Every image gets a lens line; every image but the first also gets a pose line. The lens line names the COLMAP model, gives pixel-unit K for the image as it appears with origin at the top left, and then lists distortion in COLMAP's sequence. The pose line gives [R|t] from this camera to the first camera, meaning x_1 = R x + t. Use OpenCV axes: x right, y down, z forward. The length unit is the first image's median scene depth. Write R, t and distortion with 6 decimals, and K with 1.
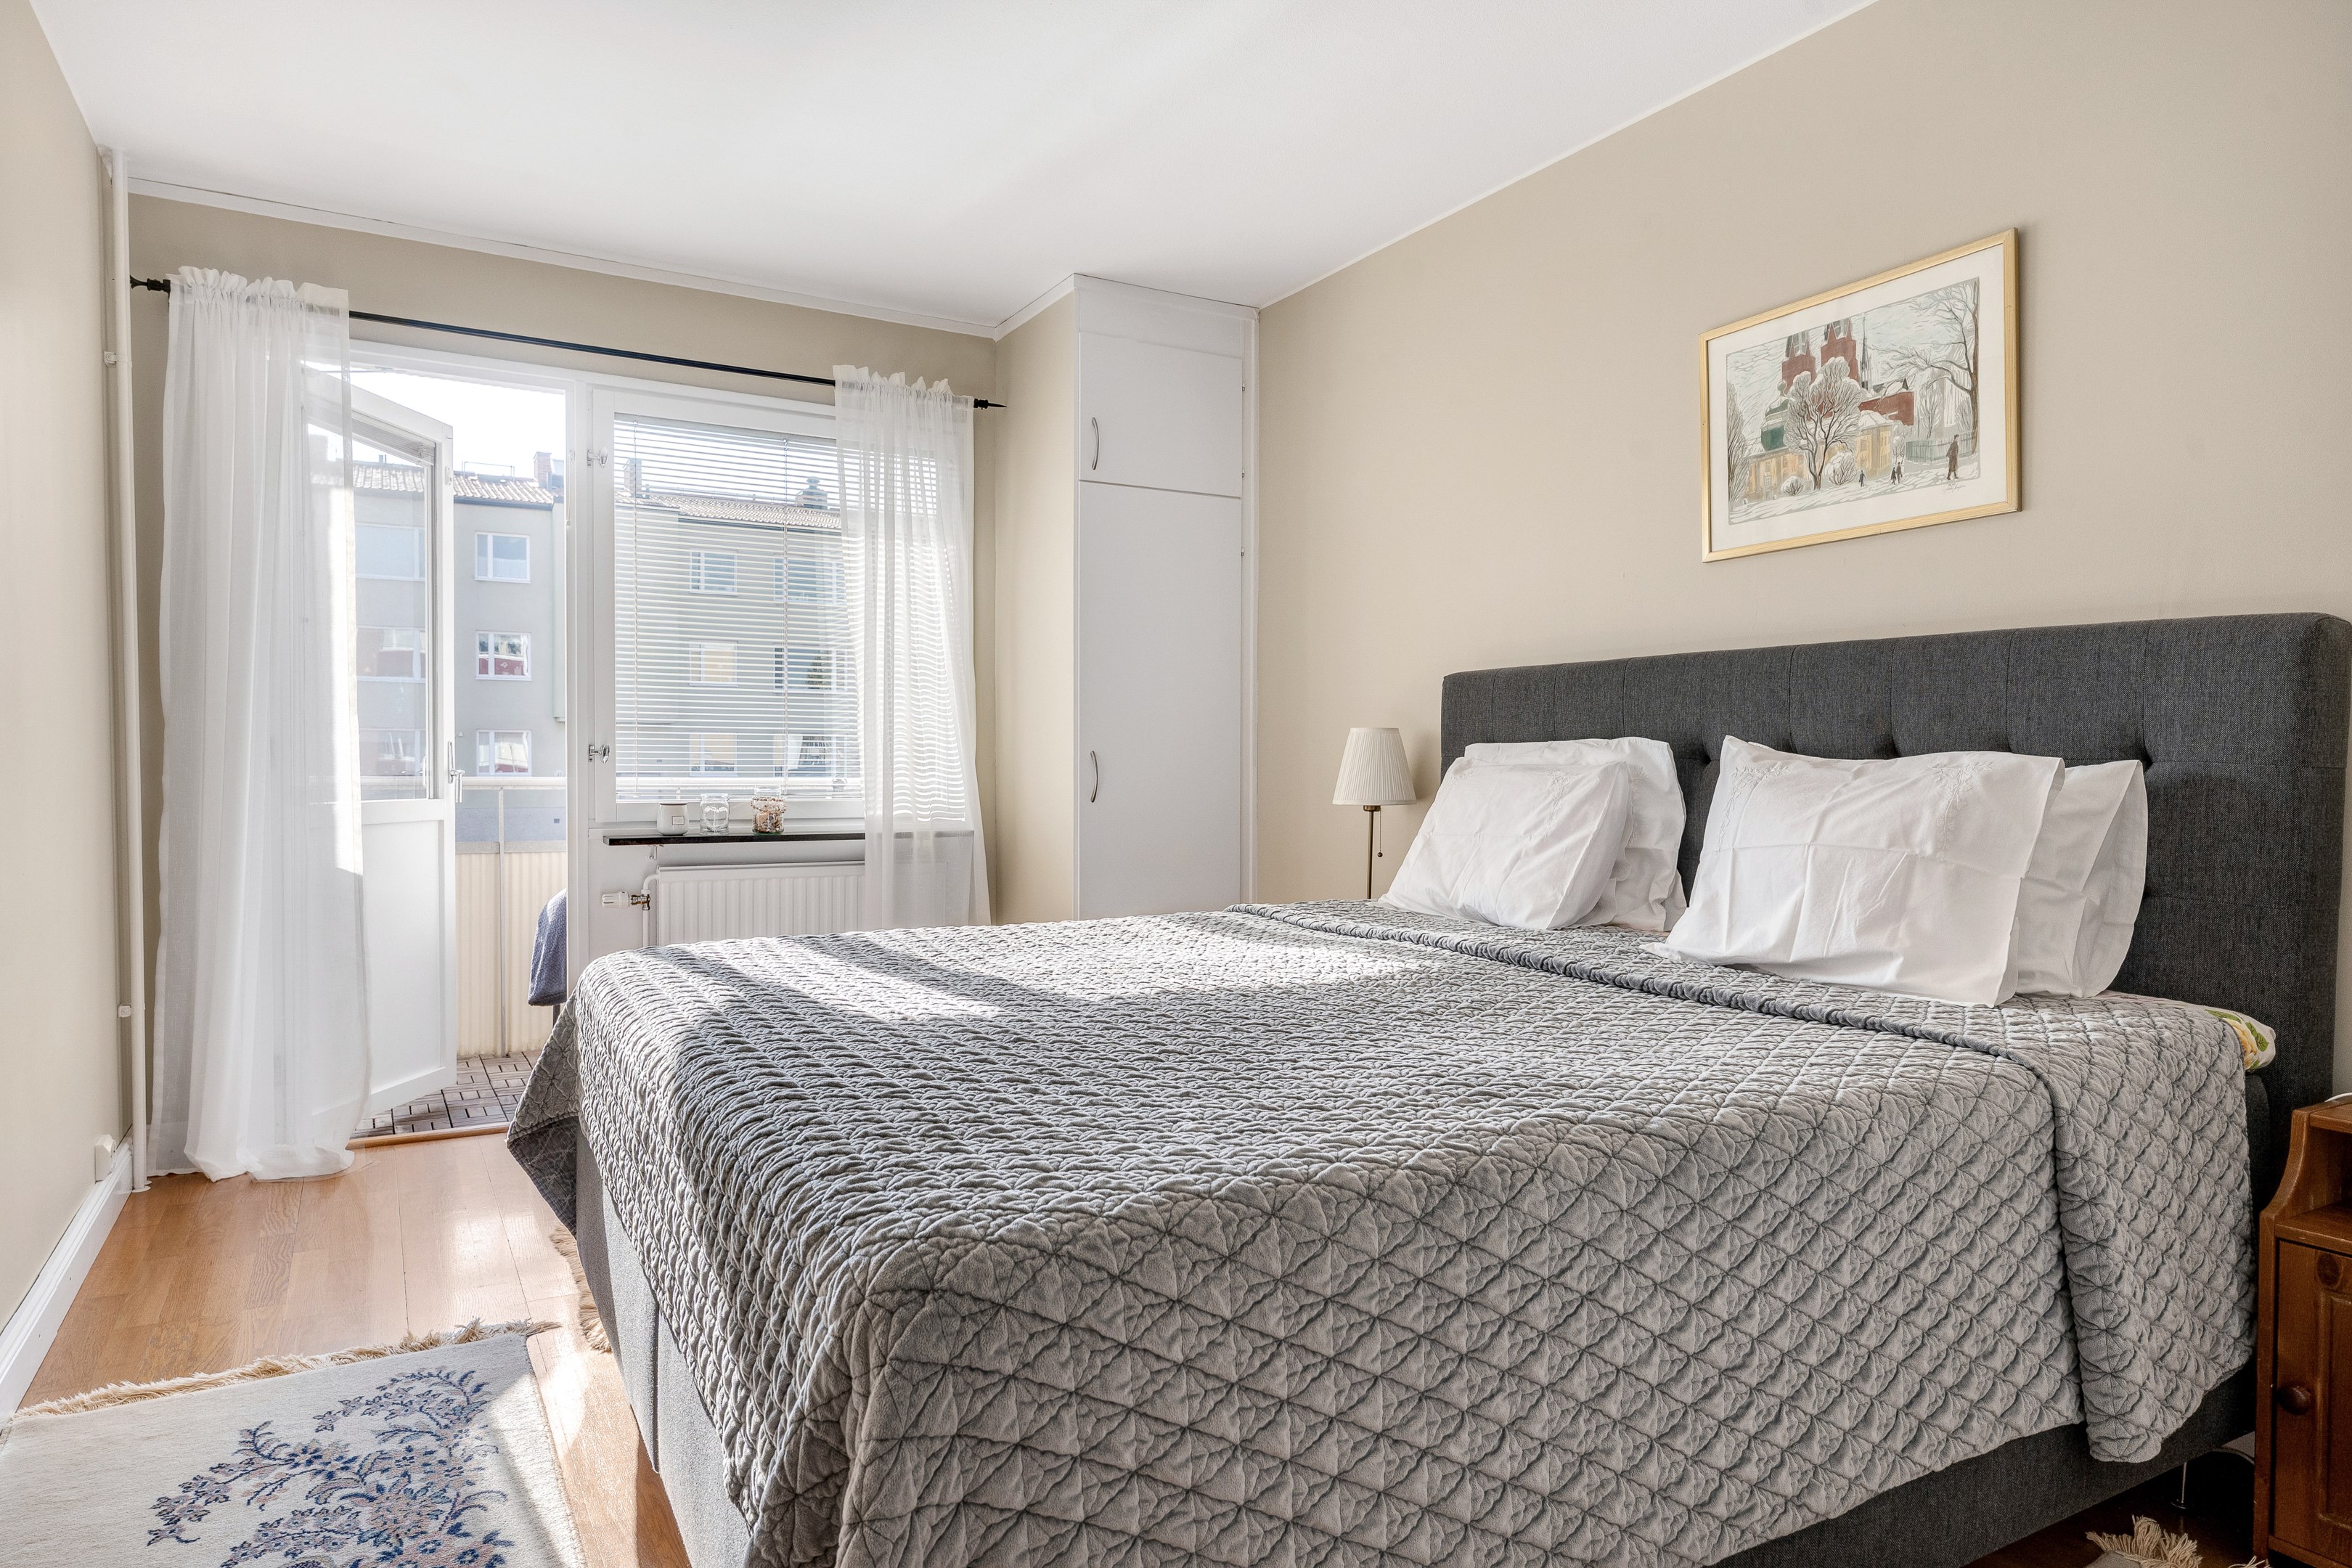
lens RADIAL K [[1384.7, 0, 1170.0], [0, 1384.7, 775.4], [0, 0, 1]] dist [-0.000927, 0.001063]
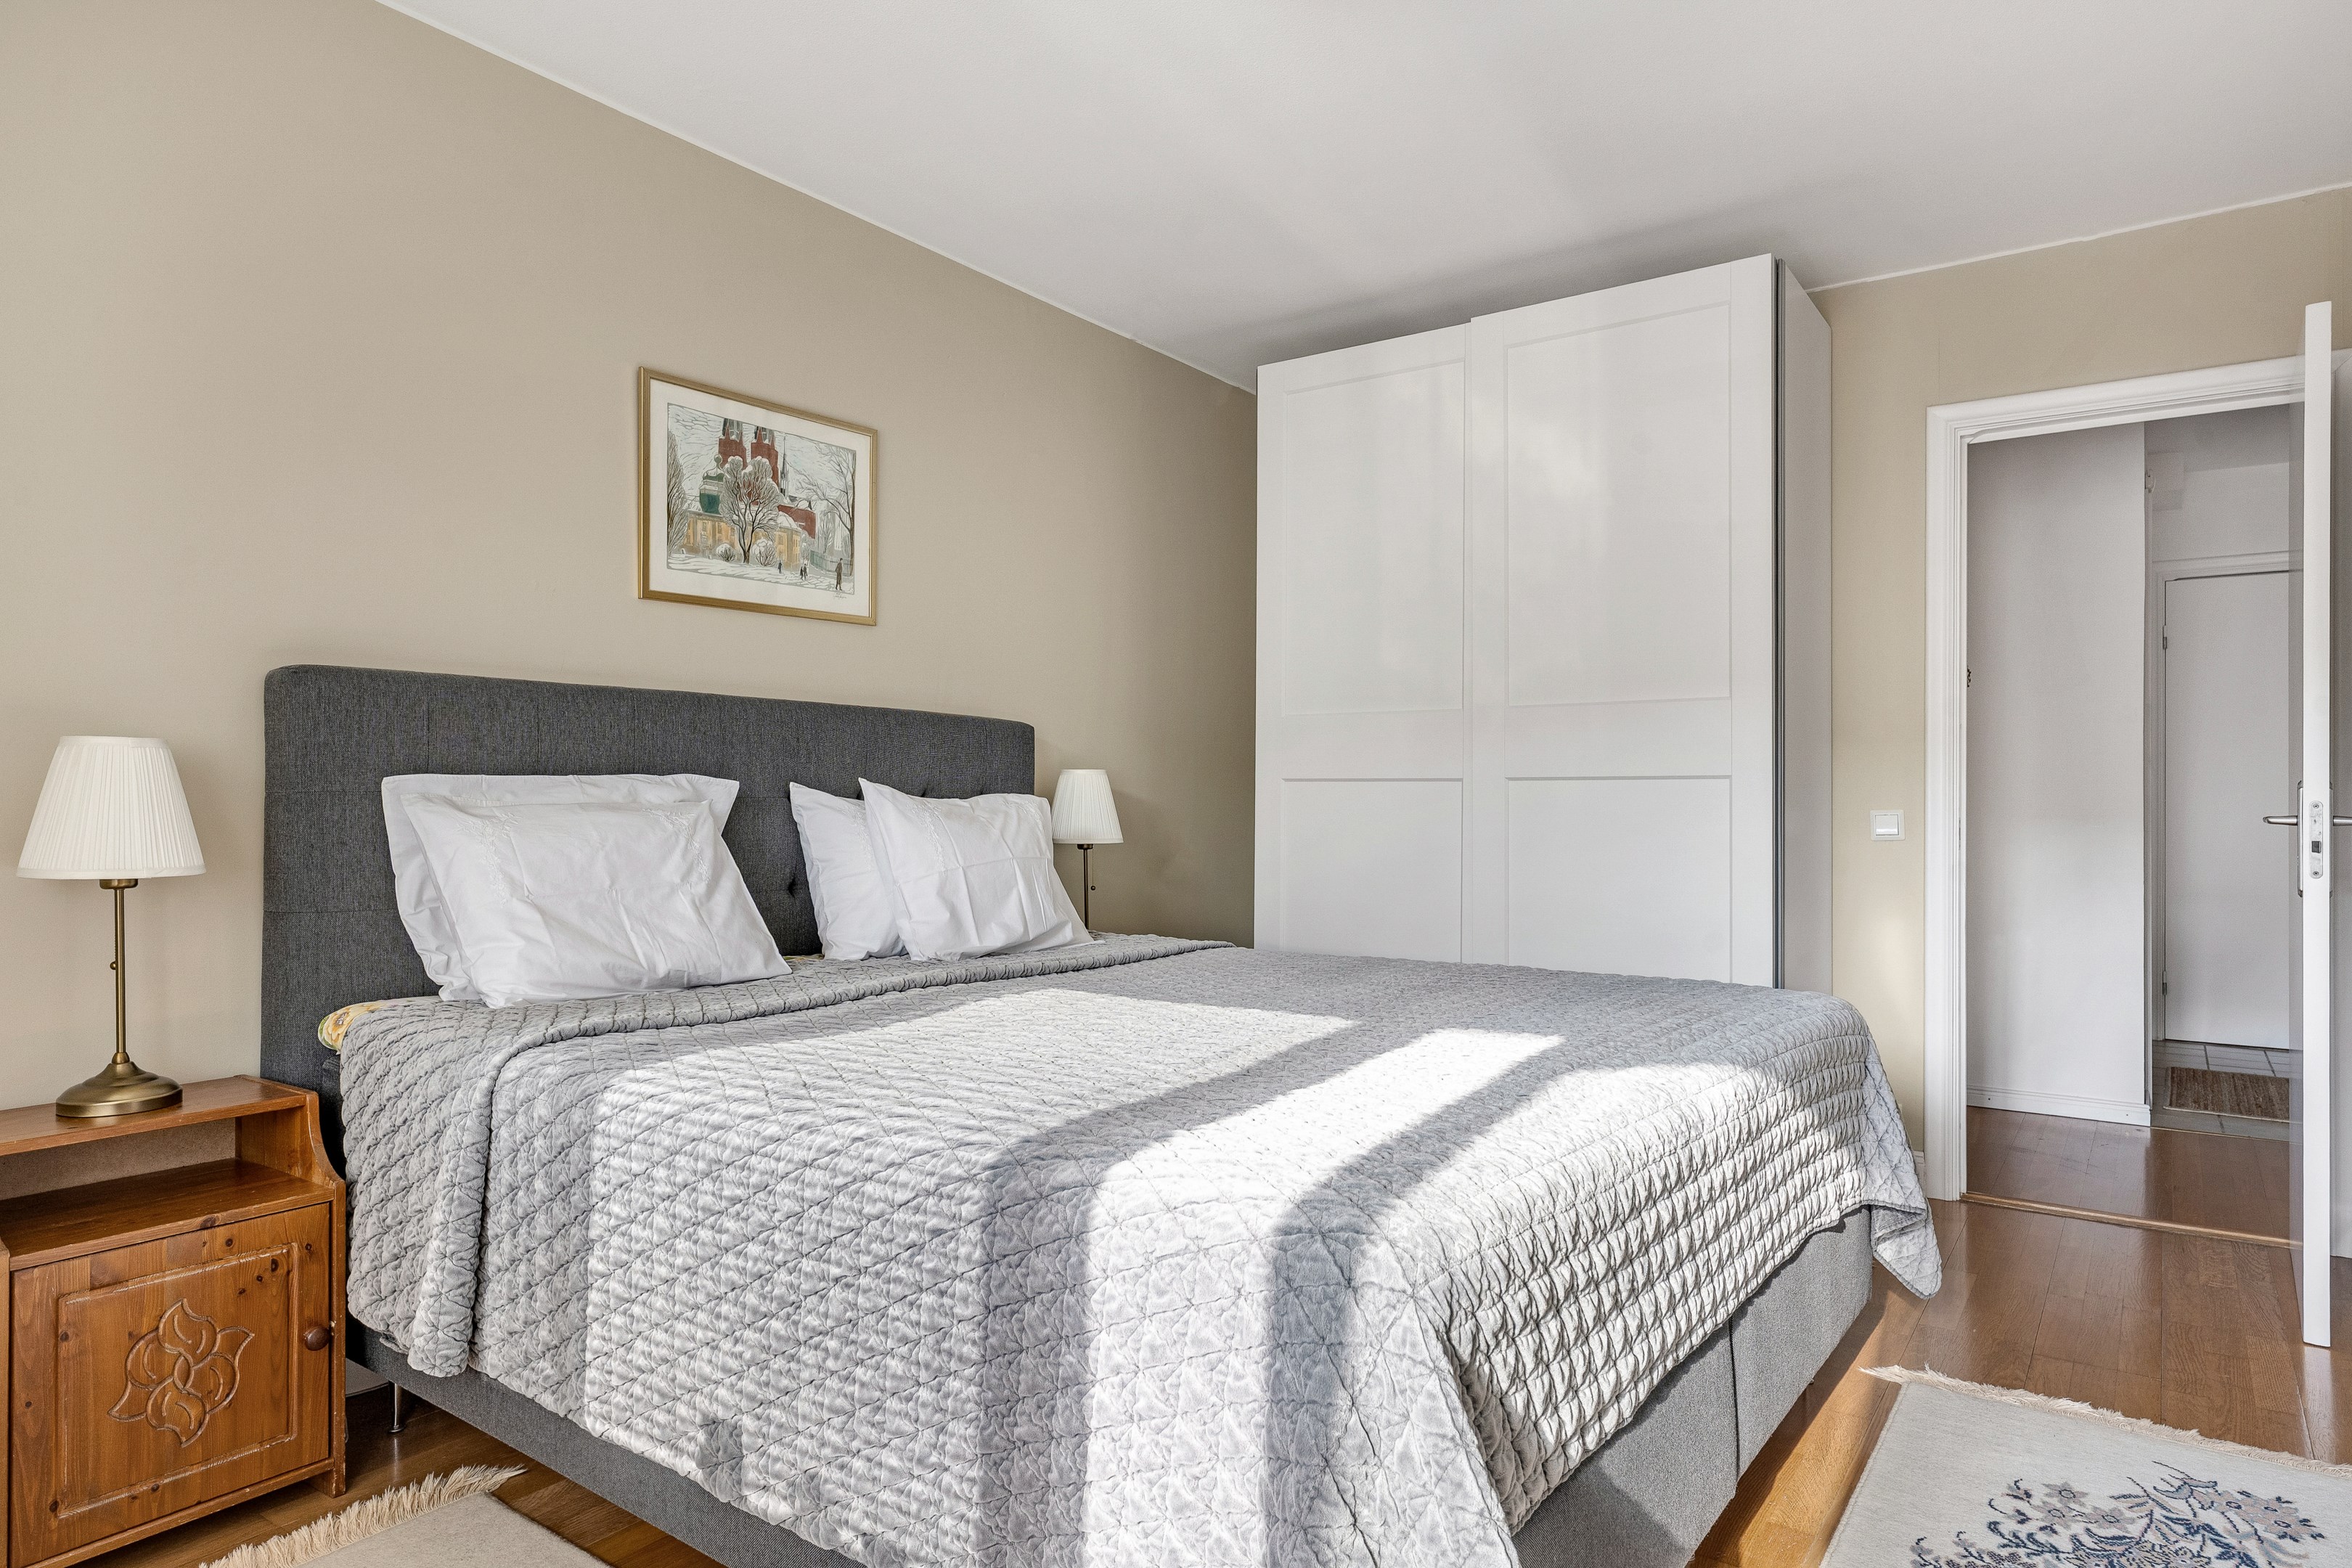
lens RADIAL K [[1384.7, 0, 1170.0], [0, 1384.7, 775.4], [0, 0, 1]] dist [-0.000927, 0.001063]
pose [[-0.413166, 0.009540, 0.910606, -0.739319], [0.003262, 0.999954, -0.008996, -0.017964], [-0.910650, -0.000746, -0.413178, 1.170890]]
